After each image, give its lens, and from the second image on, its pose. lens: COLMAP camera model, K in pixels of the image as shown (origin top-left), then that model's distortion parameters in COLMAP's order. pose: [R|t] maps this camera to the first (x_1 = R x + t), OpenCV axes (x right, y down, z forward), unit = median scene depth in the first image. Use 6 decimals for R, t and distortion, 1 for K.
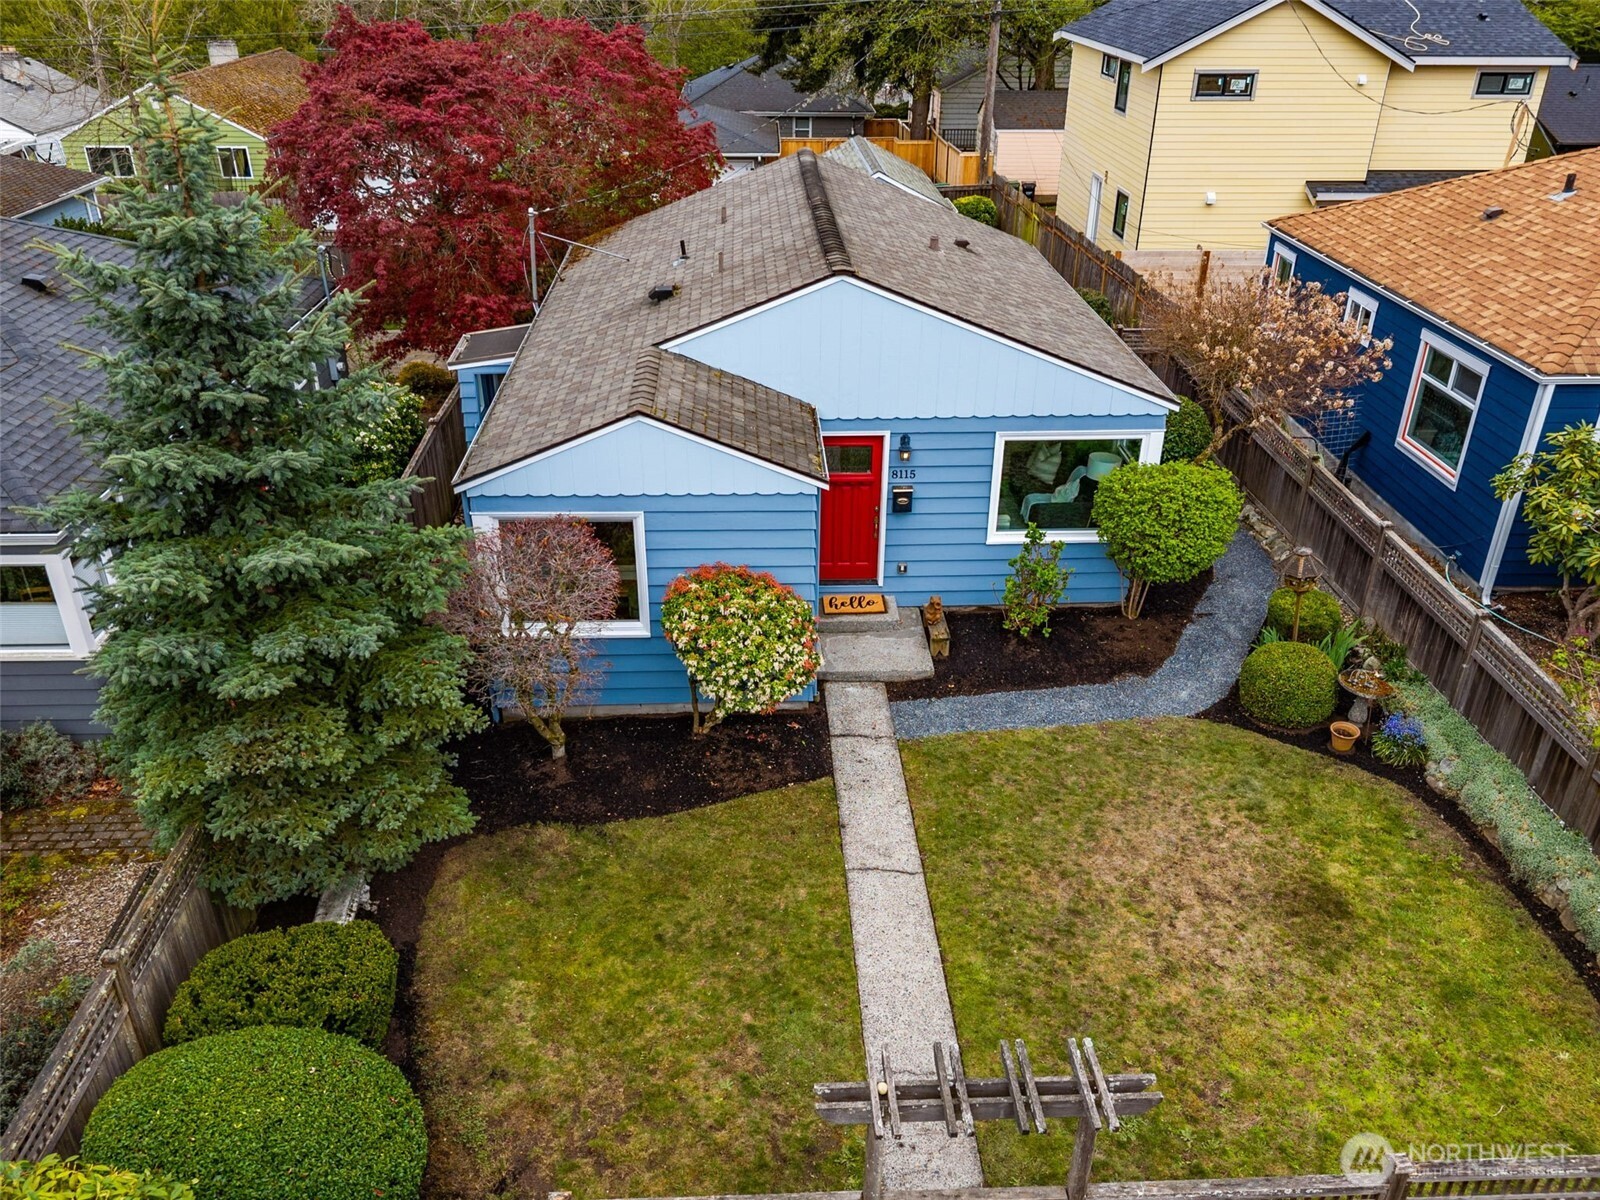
lens RADIAL K [[1247.0, 0, 813.8], [0, 1247.0, 633.4], [0, 0, 1]] dist [0.102811, -0.168009]
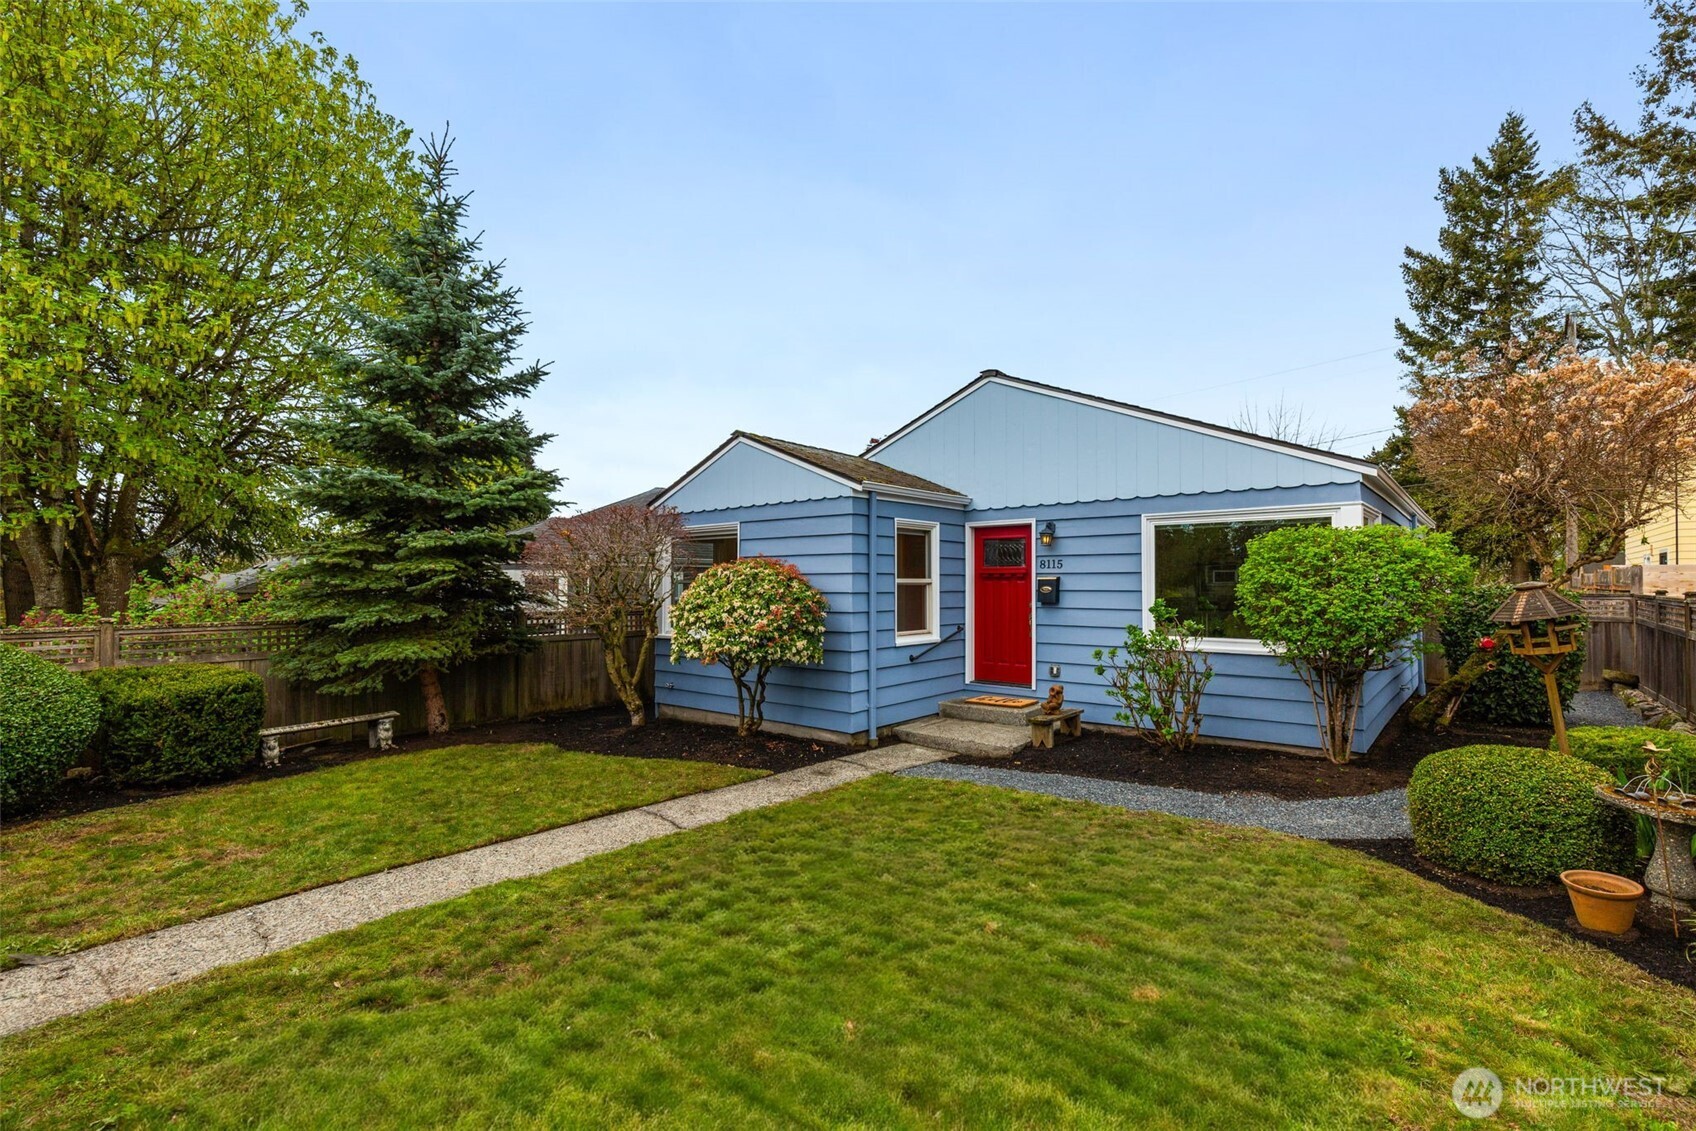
lens RADIAL K [[767.3, 0, 866.2], [0, 767.3, 584.8], [0, 0, 1]] dist [0.004401, 0.000471]
pose [[0.740483, -0.011540, -0.671976, 0.430485], [-0.319568, 0.873543, -0.367150, 0.178822], [0.591237, 0.486611, 0.643156, 0.628994]]
